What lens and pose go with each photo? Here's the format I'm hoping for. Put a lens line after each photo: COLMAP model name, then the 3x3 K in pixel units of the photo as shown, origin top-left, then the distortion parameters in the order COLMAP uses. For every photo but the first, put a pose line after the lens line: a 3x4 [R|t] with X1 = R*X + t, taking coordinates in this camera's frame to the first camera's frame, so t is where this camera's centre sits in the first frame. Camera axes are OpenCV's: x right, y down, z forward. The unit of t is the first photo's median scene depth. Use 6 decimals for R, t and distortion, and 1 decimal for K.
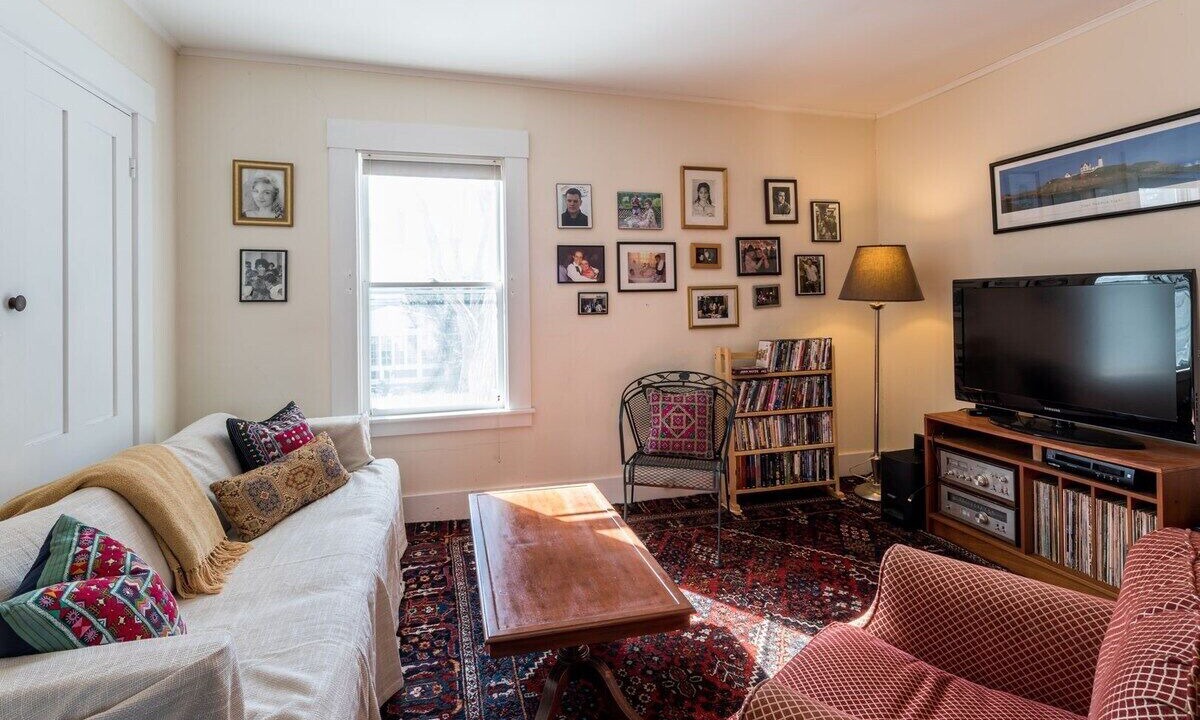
lens RADIAL K [[578.3, 0, 620.3], [0, 578.3, 293.1], [0, 0, 1]] dist [-0.000383, -0.001214]
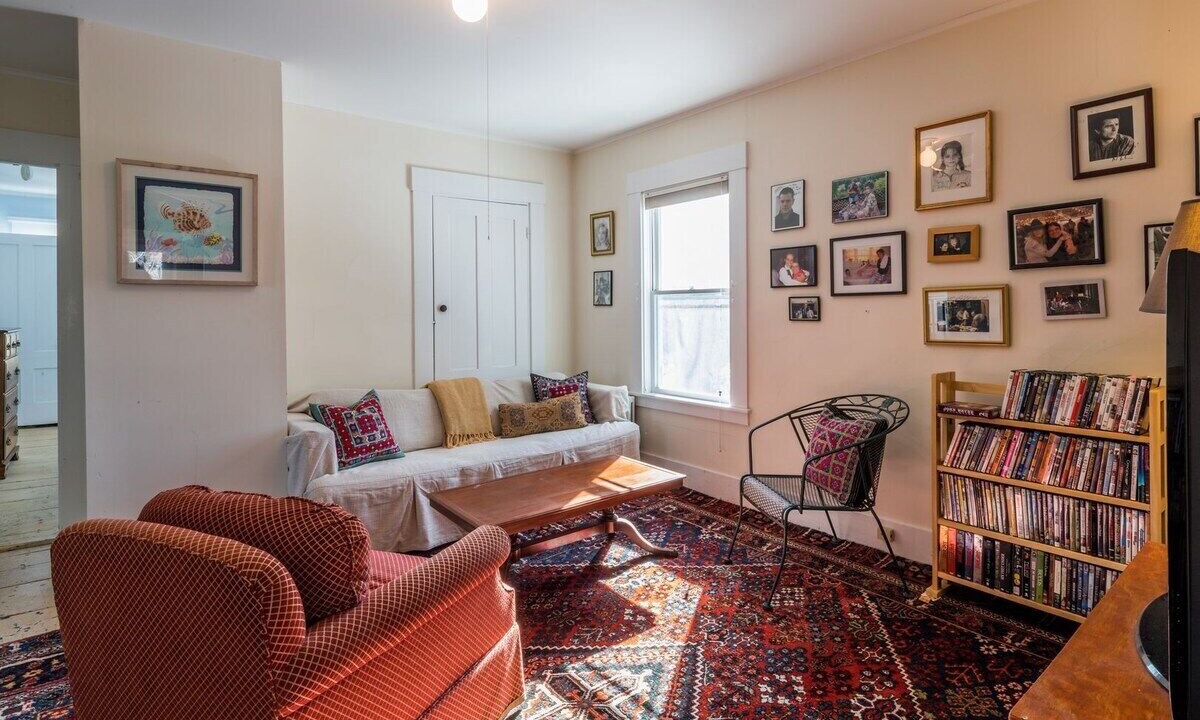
lens RADIAL K [[578.3, 0, 548.9], [0, 578.3, 309.0], [0, 0, 1]] dist [-0.000383, -0.001214]
pose [[0.364637, 0.012568, -0.931065, 0.664768], [0.020822, 0.999549, 0.021647, -0.010532], [0.930917, -0.027280, 0.364211, 0.285060]]
